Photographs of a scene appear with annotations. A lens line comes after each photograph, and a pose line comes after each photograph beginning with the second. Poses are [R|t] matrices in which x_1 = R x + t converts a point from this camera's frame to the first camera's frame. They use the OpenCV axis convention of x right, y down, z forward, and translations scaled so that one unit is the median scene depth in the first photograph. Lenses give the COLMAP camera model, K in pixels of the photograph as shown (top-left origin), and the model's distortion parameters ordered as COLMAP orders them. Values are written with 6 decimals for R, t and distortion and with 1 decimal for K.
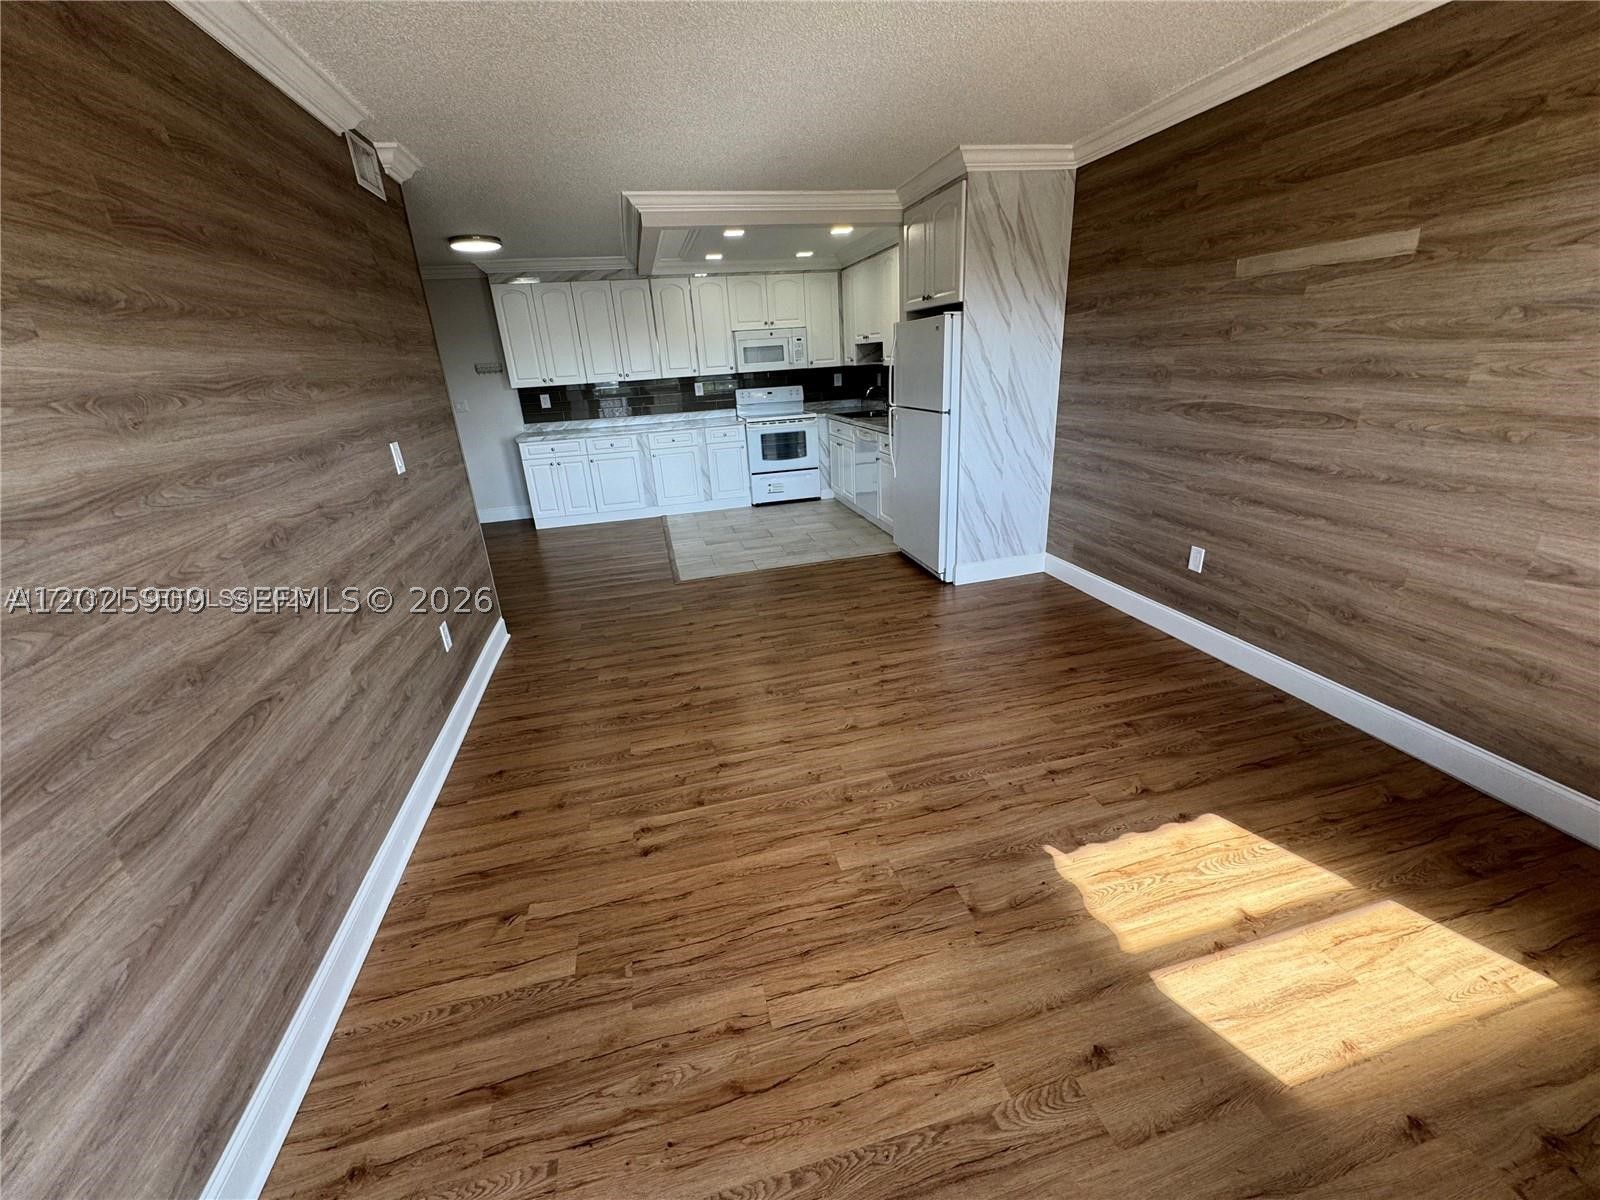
lens RADIAL K [[644.3, 0, 799.1], [0, 644.3, 600.9], [0, 0, 1]] dist [0.000030, 0.000169]
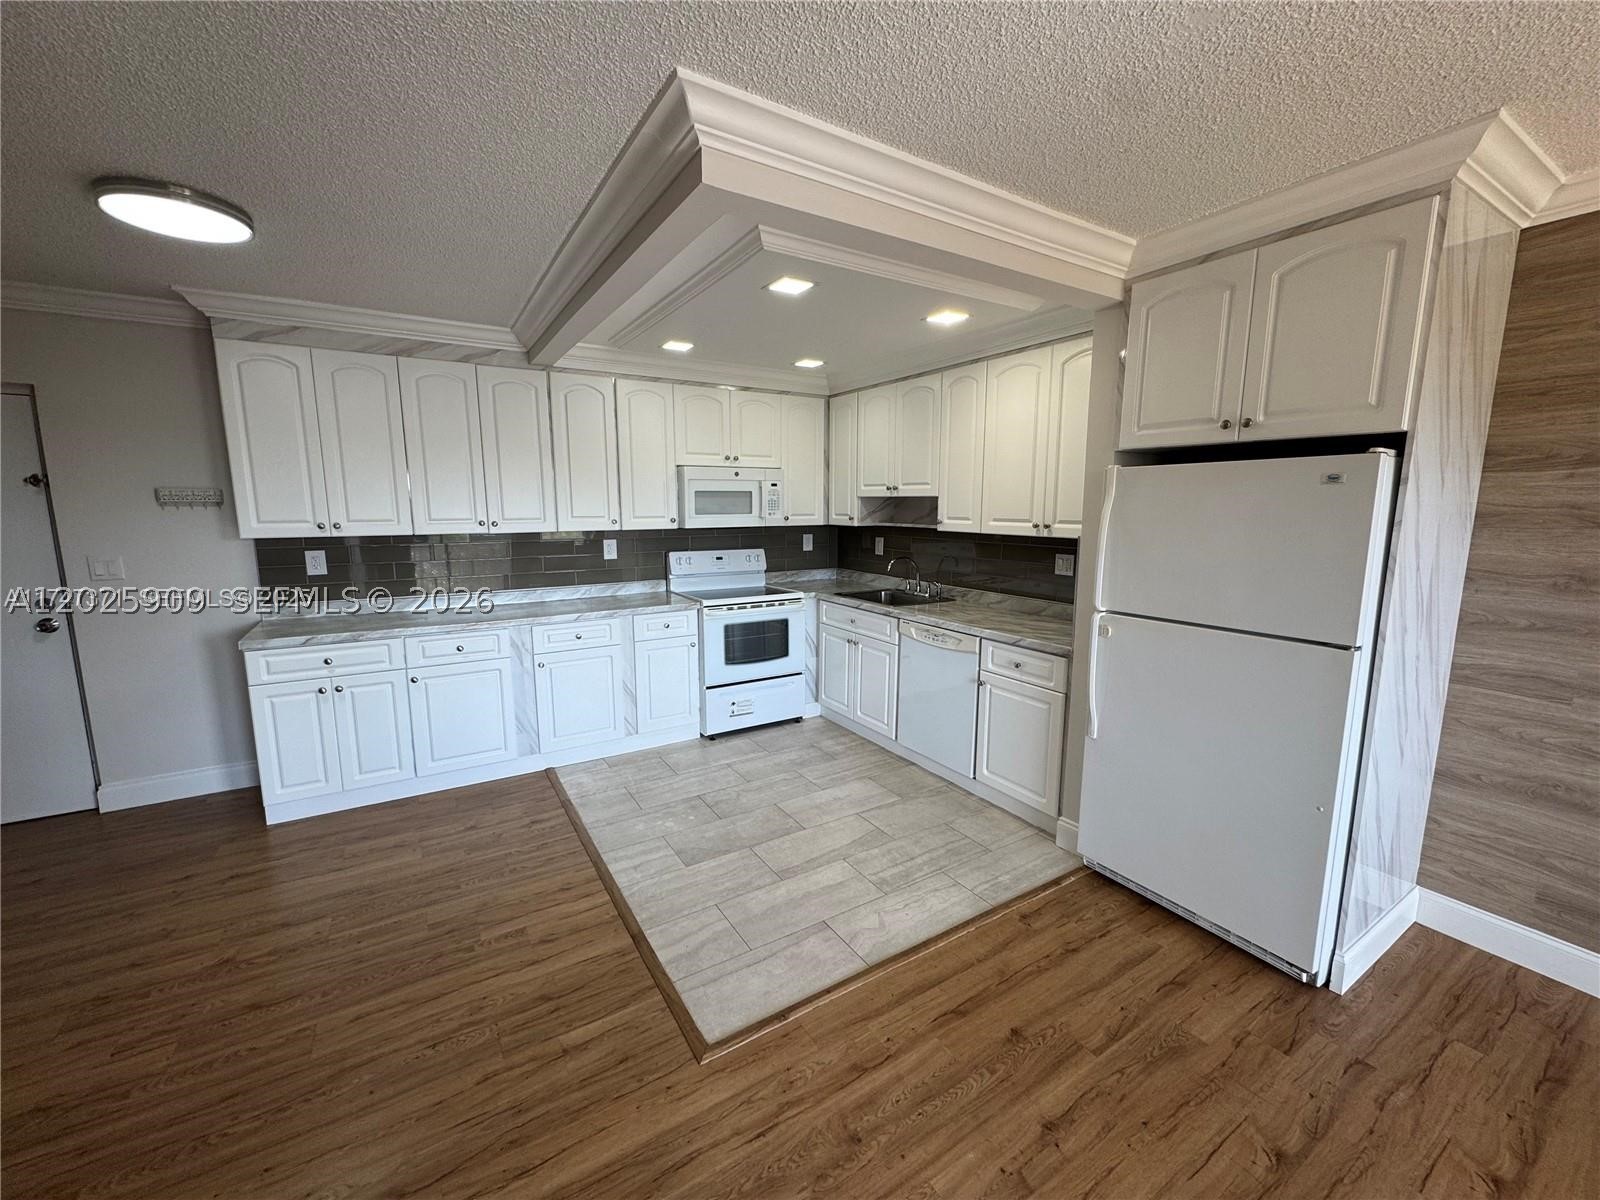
lens RADIAL K [[644.3, 0, 803.2], [0, 644.3, 600.8], [0, 0, 1]] dist [0.000030, 0.000169]
pose [[0.950187, 0.010547, 0.311501, -0.182969], [0.057598, 0.976271, -0.208750, -0.150034], [-0.306311, 0.216294, 0.927033, 0.405373]]
